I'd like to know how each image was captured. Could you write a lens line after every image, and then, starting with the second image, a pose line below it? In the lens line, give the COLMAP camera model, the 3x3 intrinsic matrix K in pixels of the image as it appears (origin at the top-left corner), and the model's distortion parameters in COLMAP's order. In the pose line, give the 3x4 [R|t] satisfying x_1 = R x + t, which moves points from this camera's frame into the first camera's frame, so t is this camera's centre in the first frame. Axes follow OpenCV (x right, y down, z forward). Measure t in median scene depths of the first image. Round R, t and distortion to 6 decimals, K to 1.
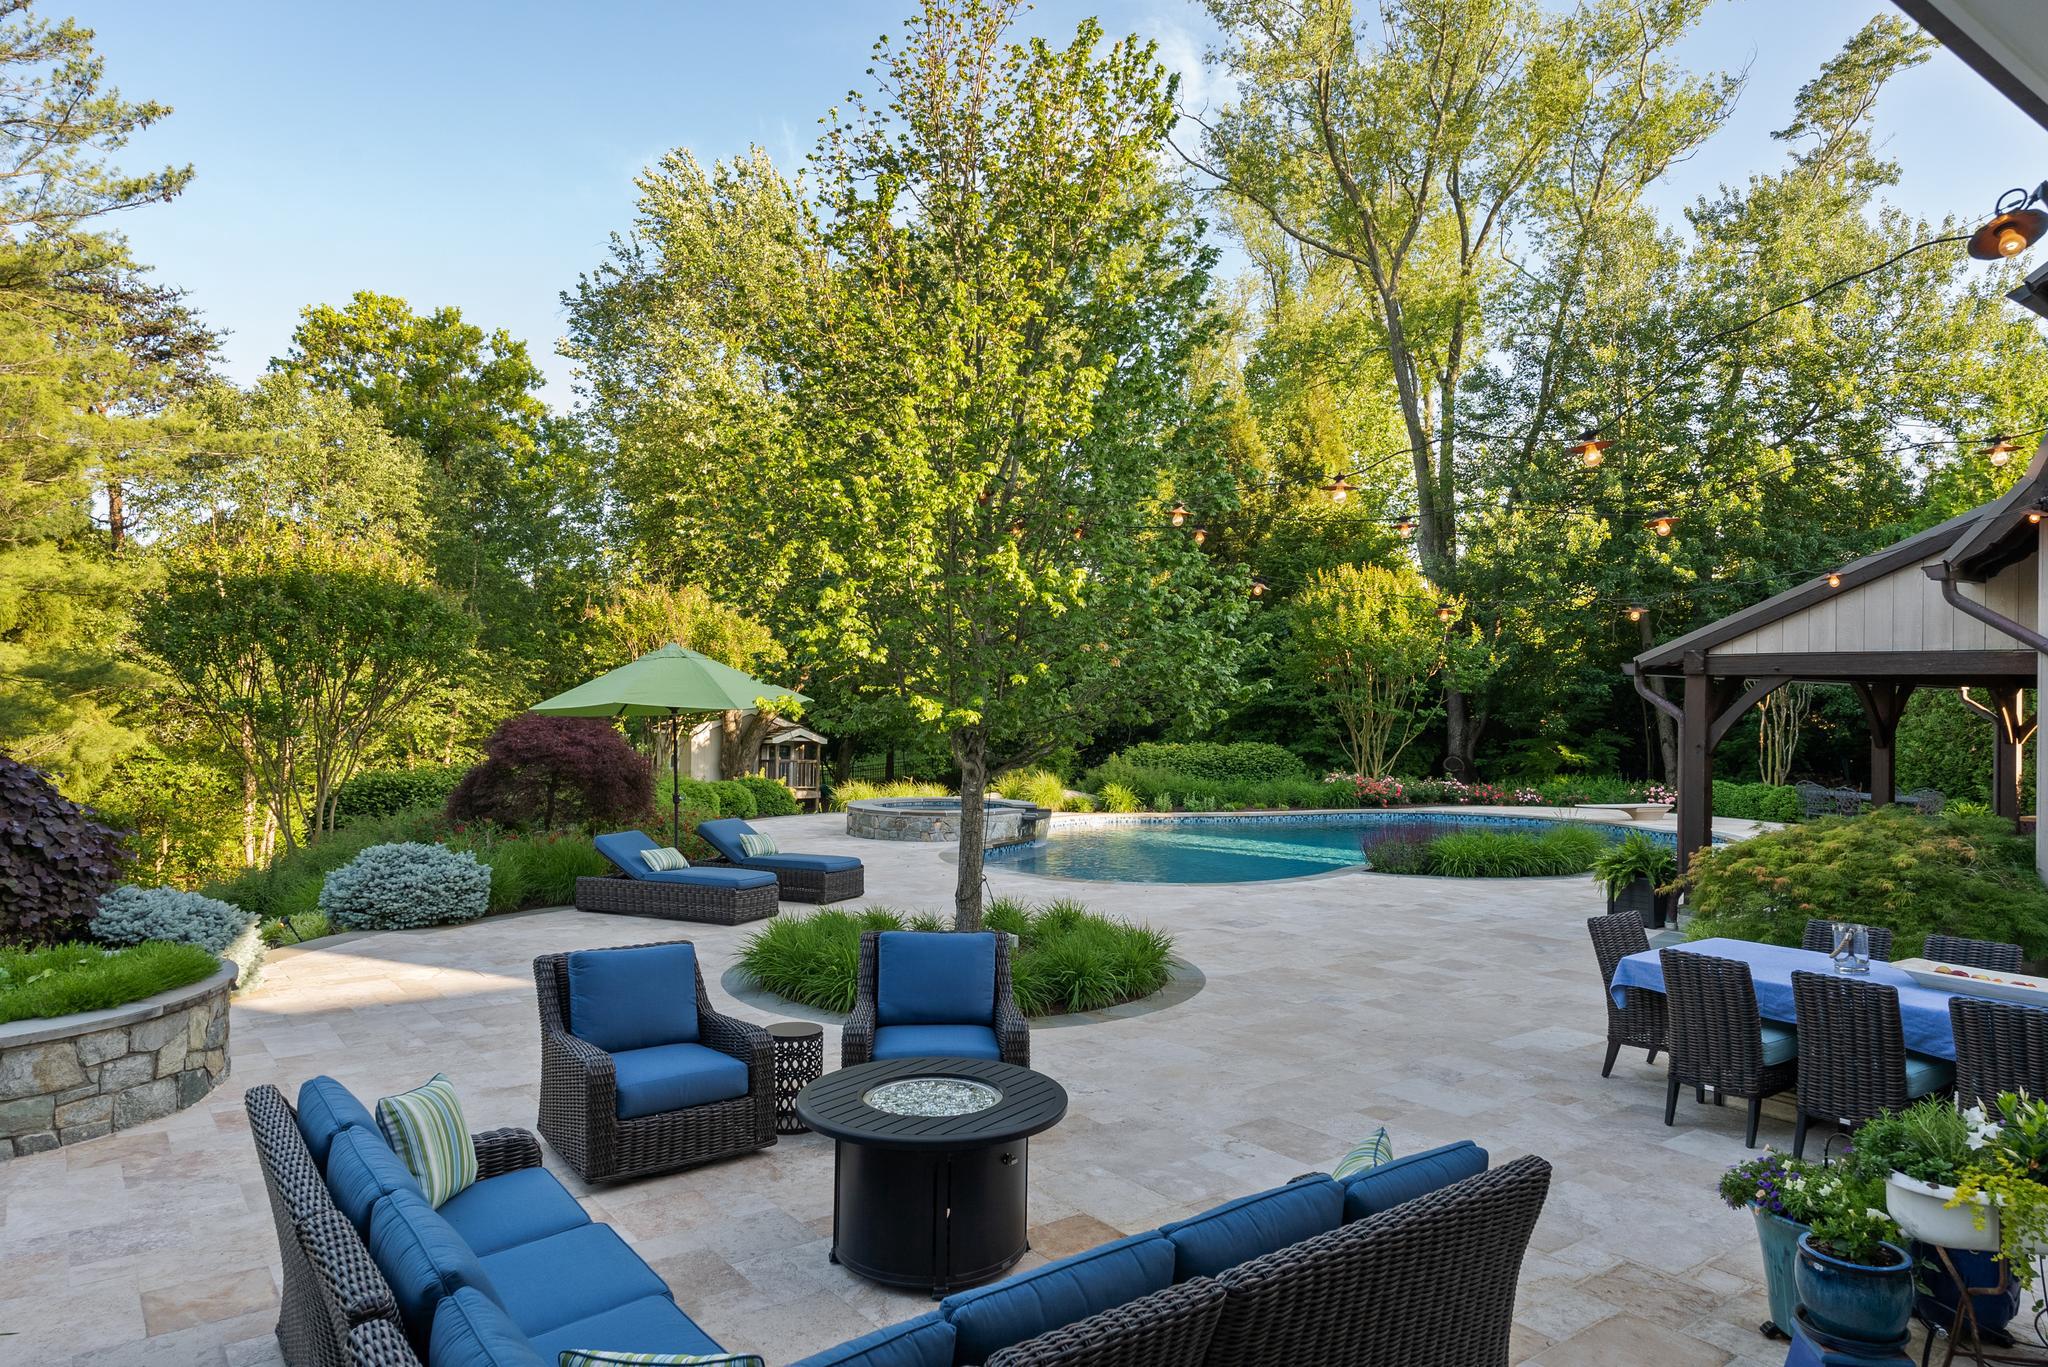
lens RADIAL K [[1298.8, 0, 1028.3], [0, 1298.8, 689.7], [0, 0, 1]] dist [-0.009271, -0.003181]
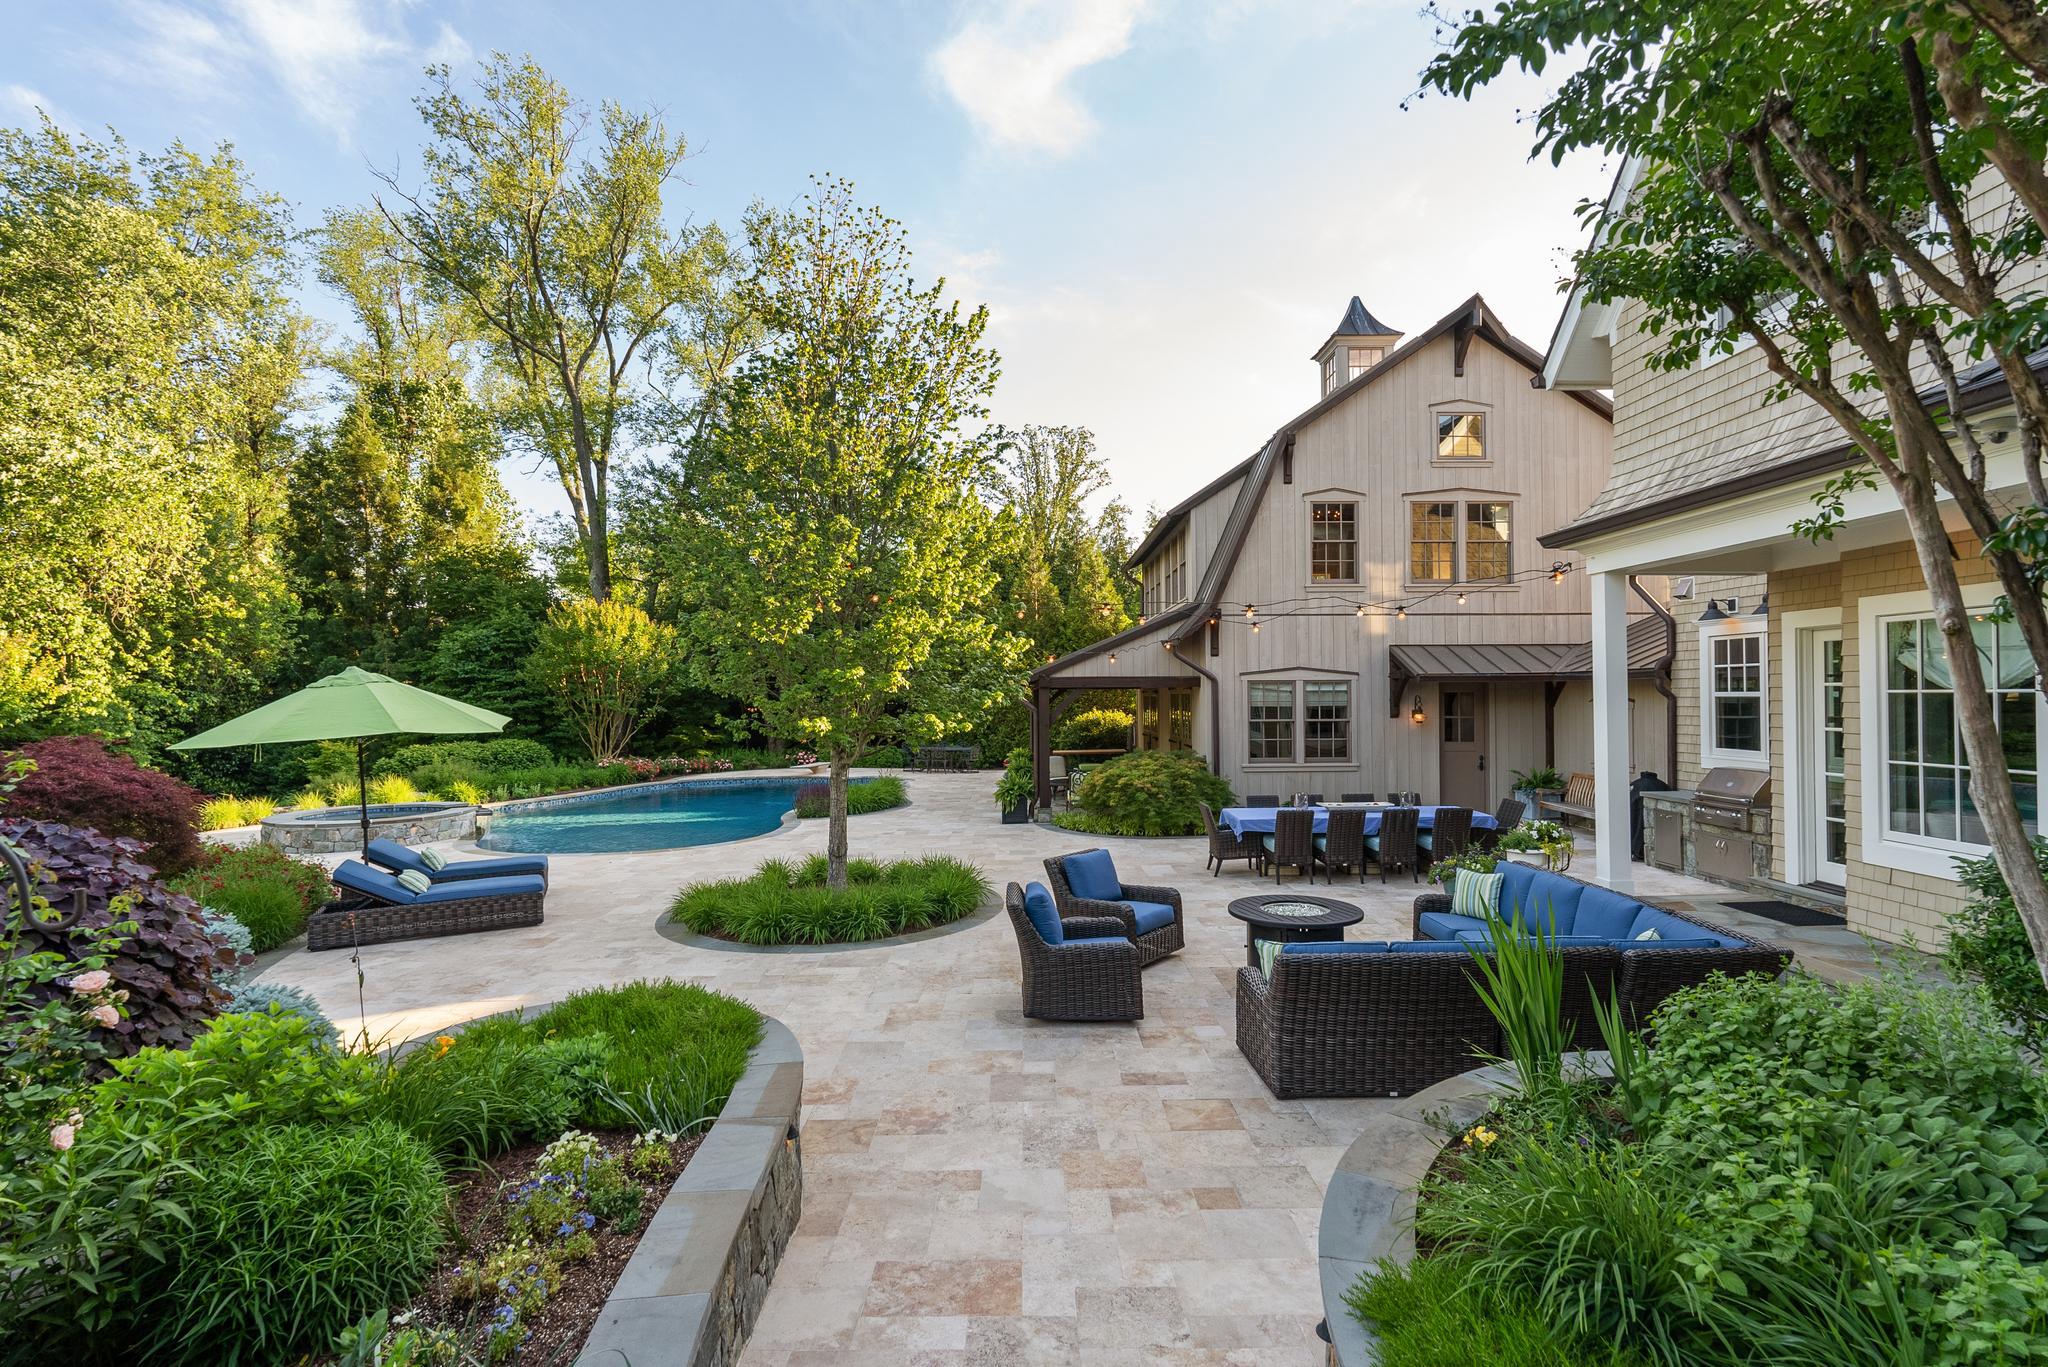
lens RADIAL K [[943.4, 0, 1038.1], [0, 943.4, 680.2], [0, 0, 1]] dist [0.006032, 0.000378]
pose [[0.573325, -0.003145, 0.819322, -0.270838], [0.009793, 0.999948, -0.003014, -0.007695], [-0.819269, 0.009752, 0.573326, 0.080923]]
